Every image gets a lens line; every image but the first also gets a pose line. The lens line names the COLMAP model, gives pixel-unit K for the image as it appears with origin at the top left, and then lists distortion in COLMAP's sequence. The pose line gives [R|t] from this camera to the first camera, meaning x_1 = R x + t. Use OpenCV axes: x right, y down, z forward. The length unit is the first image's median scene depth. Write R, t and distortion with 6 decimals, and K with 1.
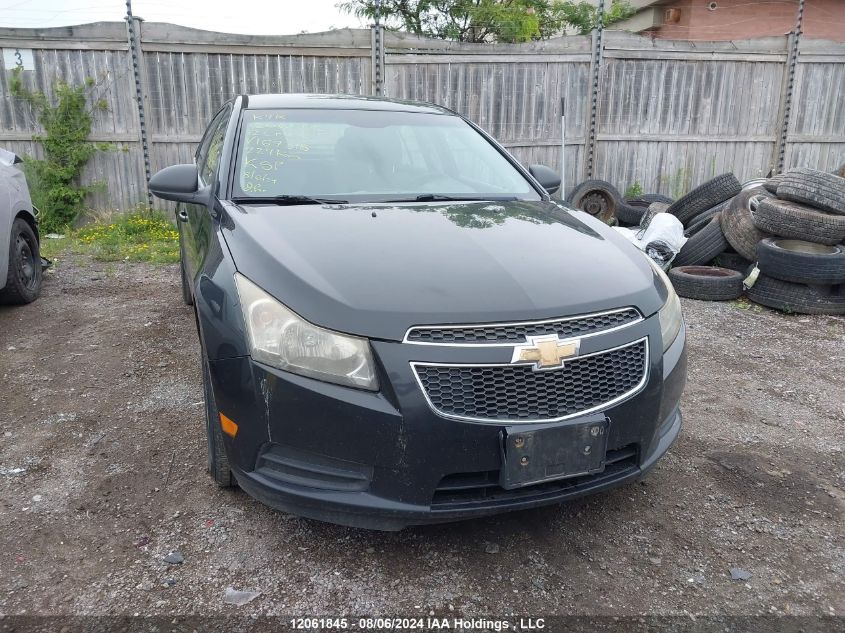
lens RADIAL K [[707.7, 0, 423.4], [0, 707.7, 315.5], [0, 0, 1]] dist [0.008417, 0.006822]
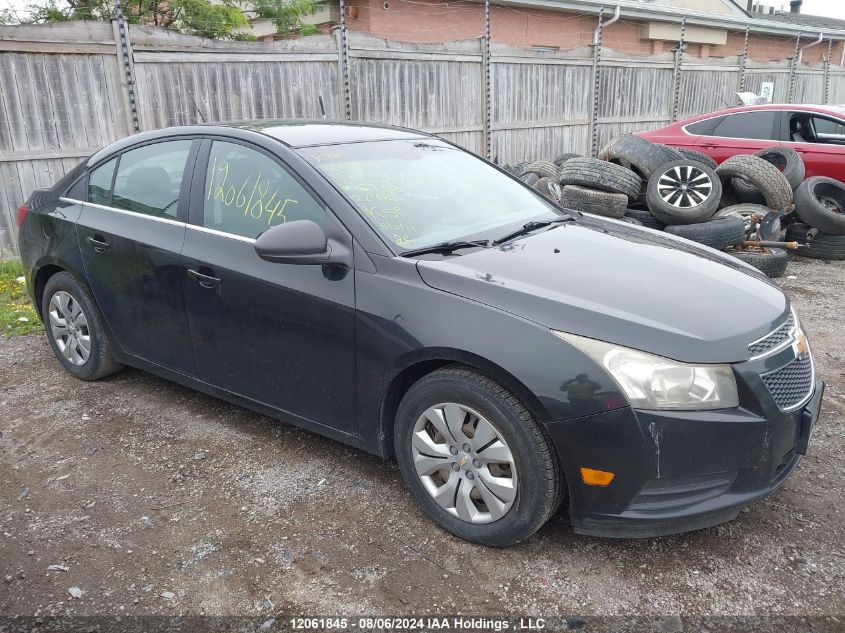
lens RADIAL K [[707.7, 0, 426.1], [0, 707.7, 319.8], [0, 0, 1]] dist [0.008417, 0.006822]
pose [[0.823022, -0.191310, 0.534823, -0.278752], [0.171624, 0.981321, 0.086919, -0.057031], [-0.541461, 0.020252, 0.840482, 0.074881]]
